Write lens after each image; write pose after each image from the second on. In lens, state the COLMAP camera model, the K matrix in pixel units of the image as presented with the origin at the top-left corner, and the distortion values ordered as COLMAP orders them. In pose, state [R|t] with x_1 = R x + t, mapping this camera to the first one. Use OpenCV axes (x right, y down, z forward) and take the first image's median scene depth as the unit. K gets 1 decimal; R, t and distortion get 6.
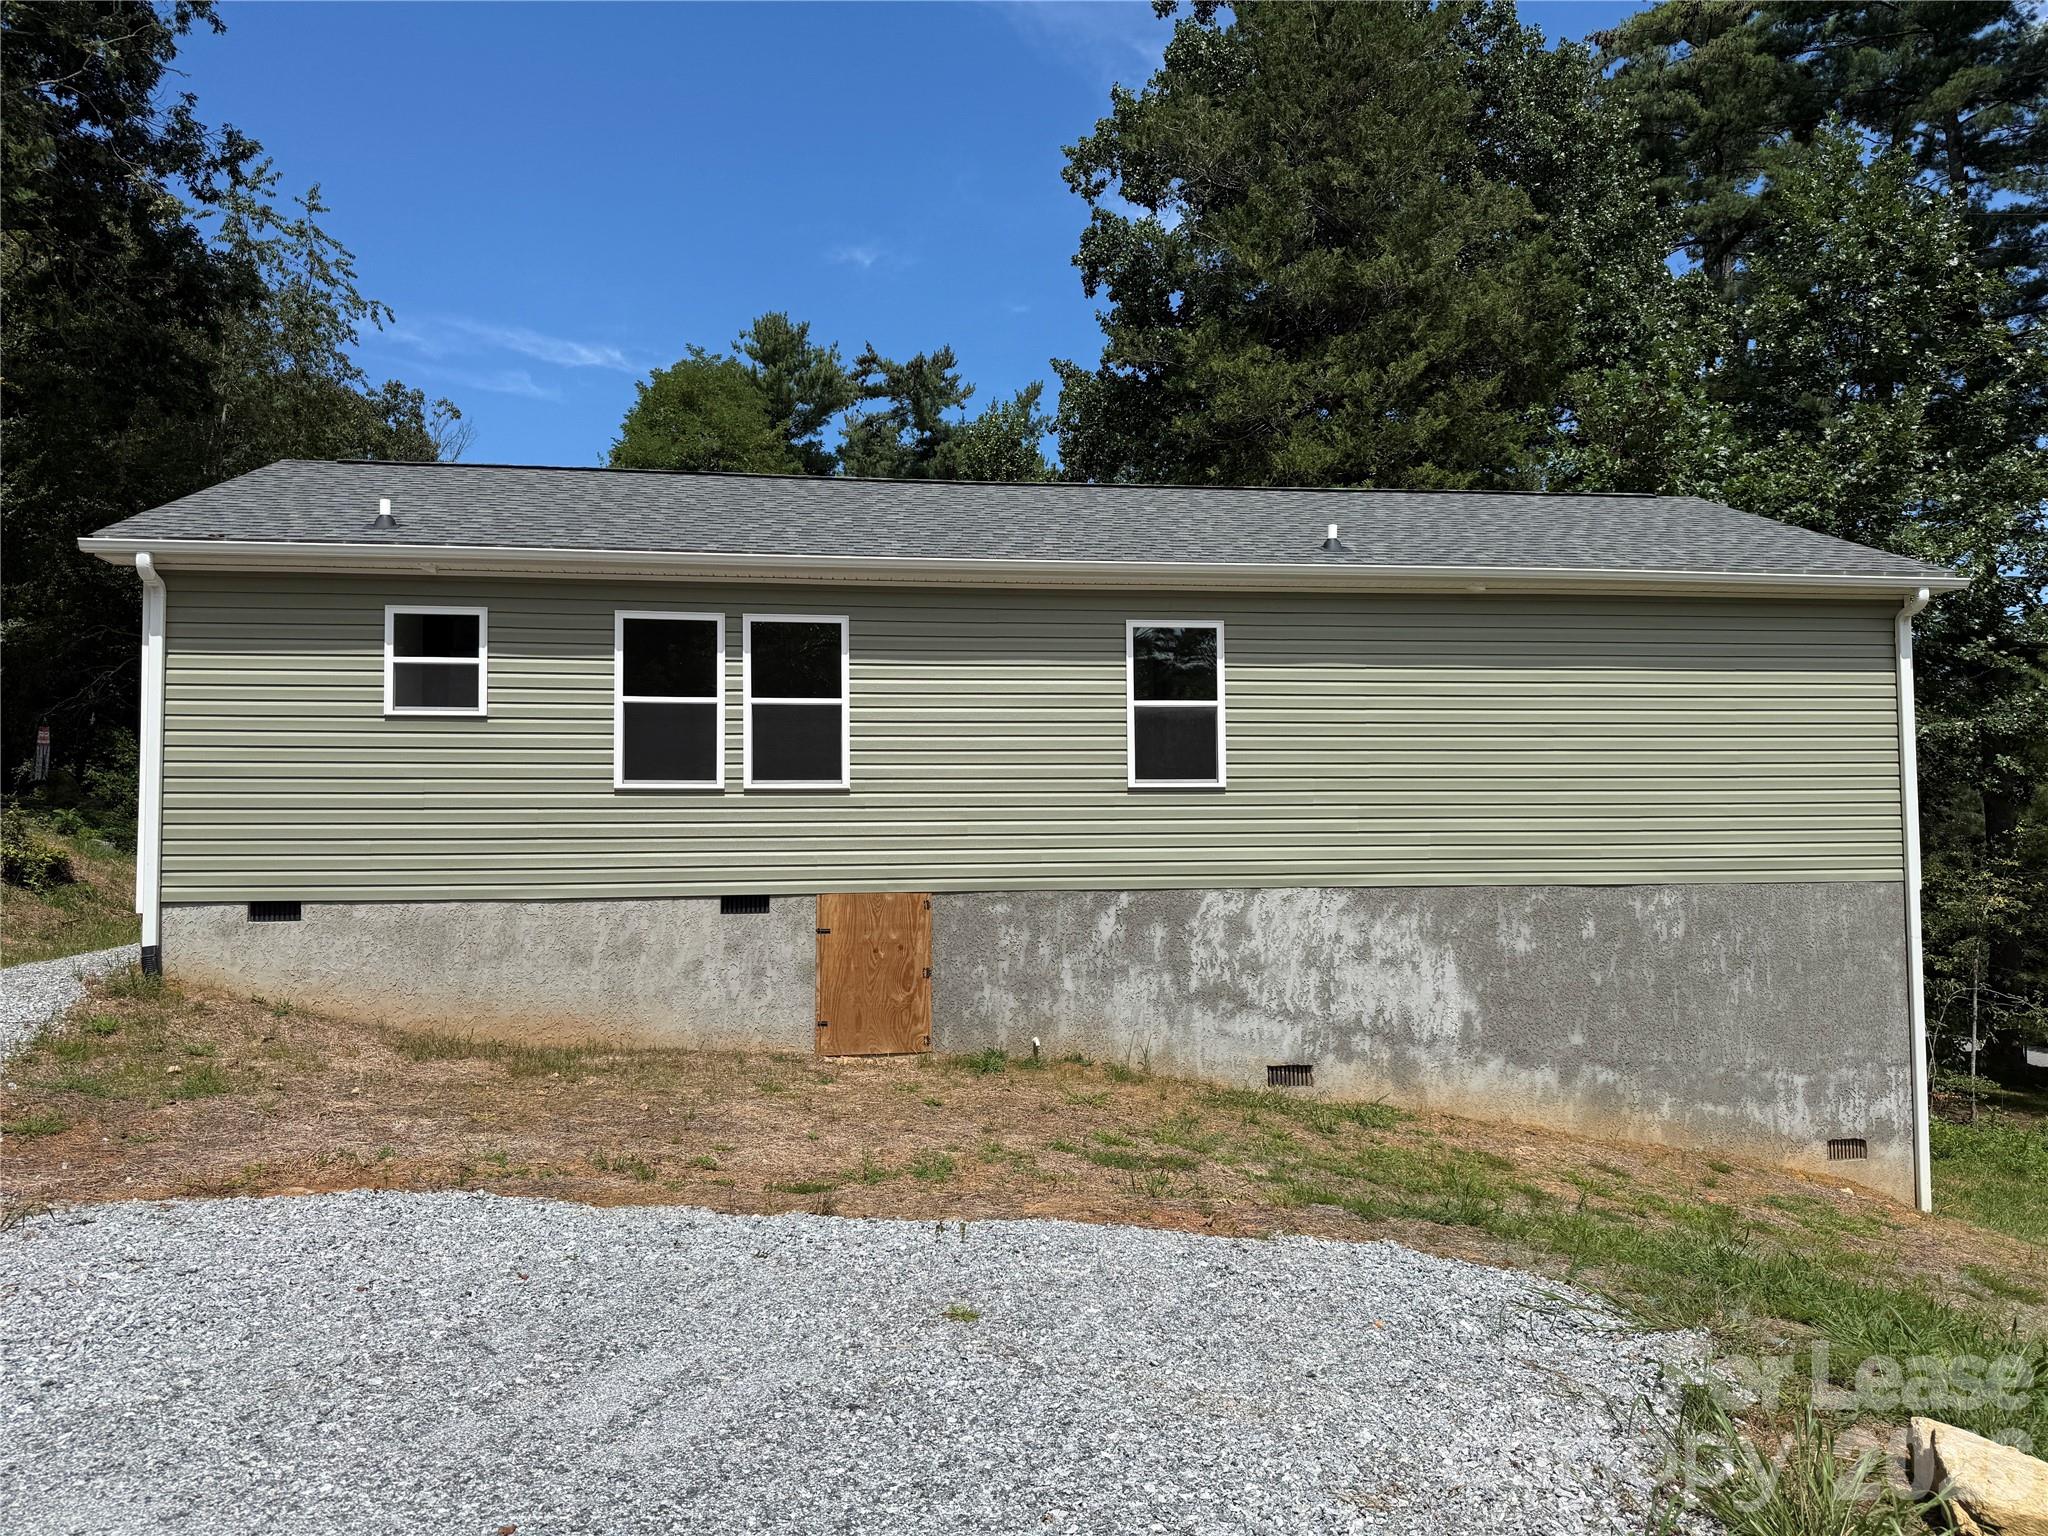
lens RADIAL K [[1446.8, 0, 1028.2], [0, 1446.8, 757.0], [0, 0, 1]] dist [0.123379, -0.159451]
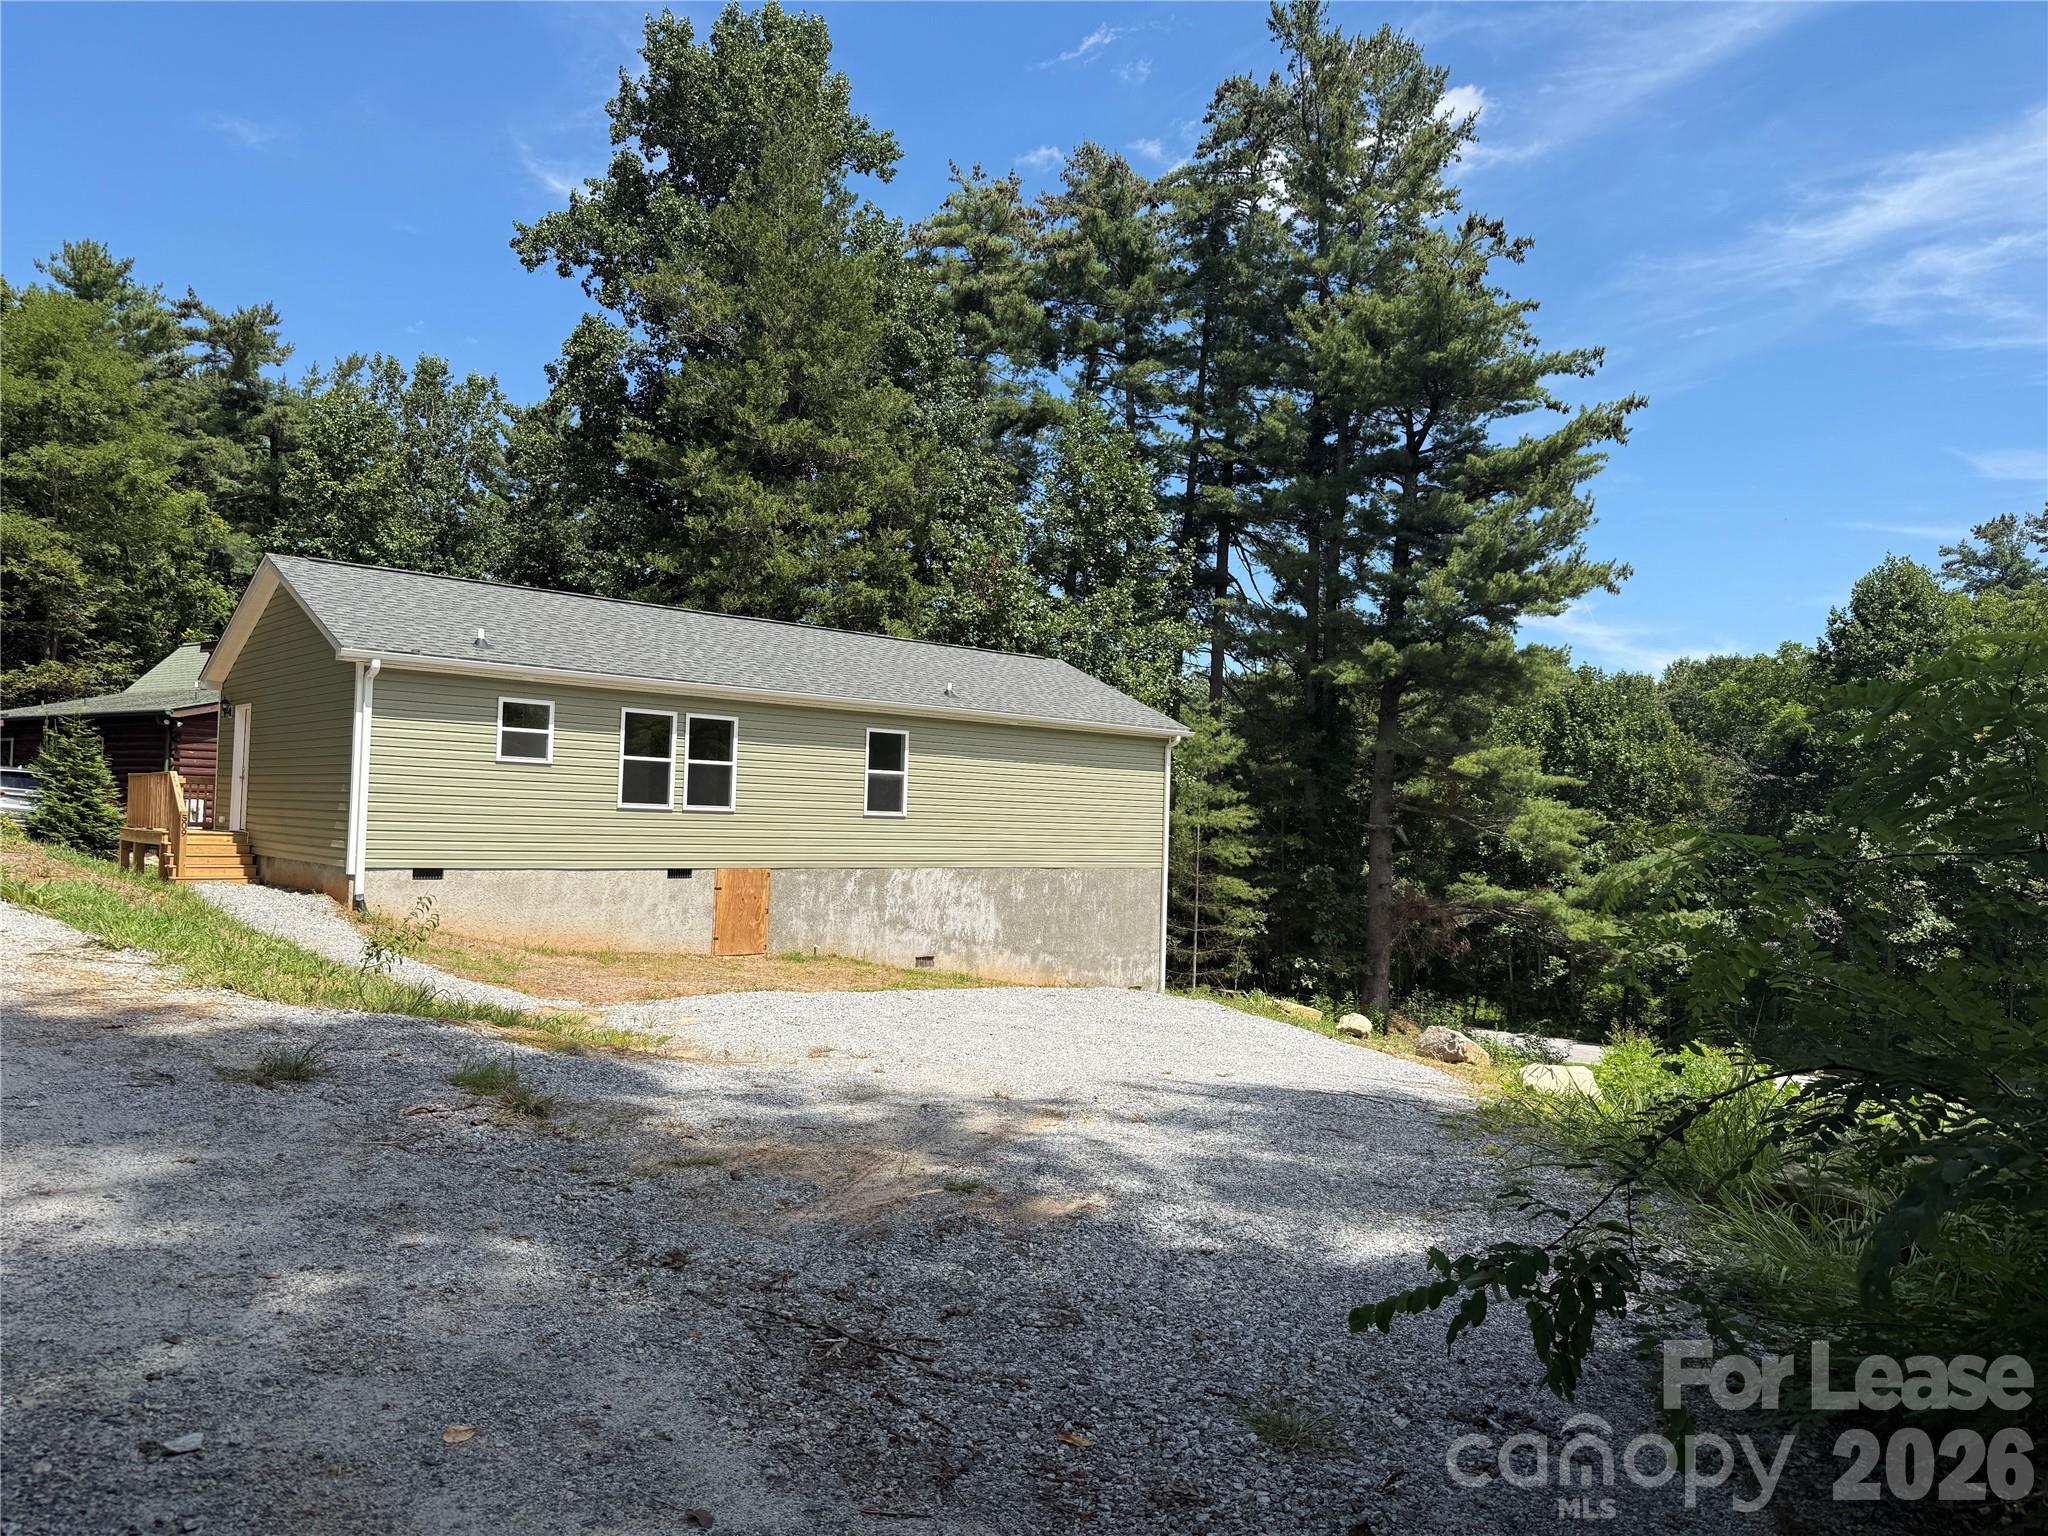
lens RADIAL K [[1571.3, 0, 1024.0], [0, 1571.3, 768.0], [0, 0, 1]] dist [0.121601, -0.223925]
pose [[0.829127, 0.050901, 0.556738, -0.930670], [-0.072506, 0.997226, 0.016807, -0.092979], [-0.554338, -0.054302, 0.830518, -0.859284]]
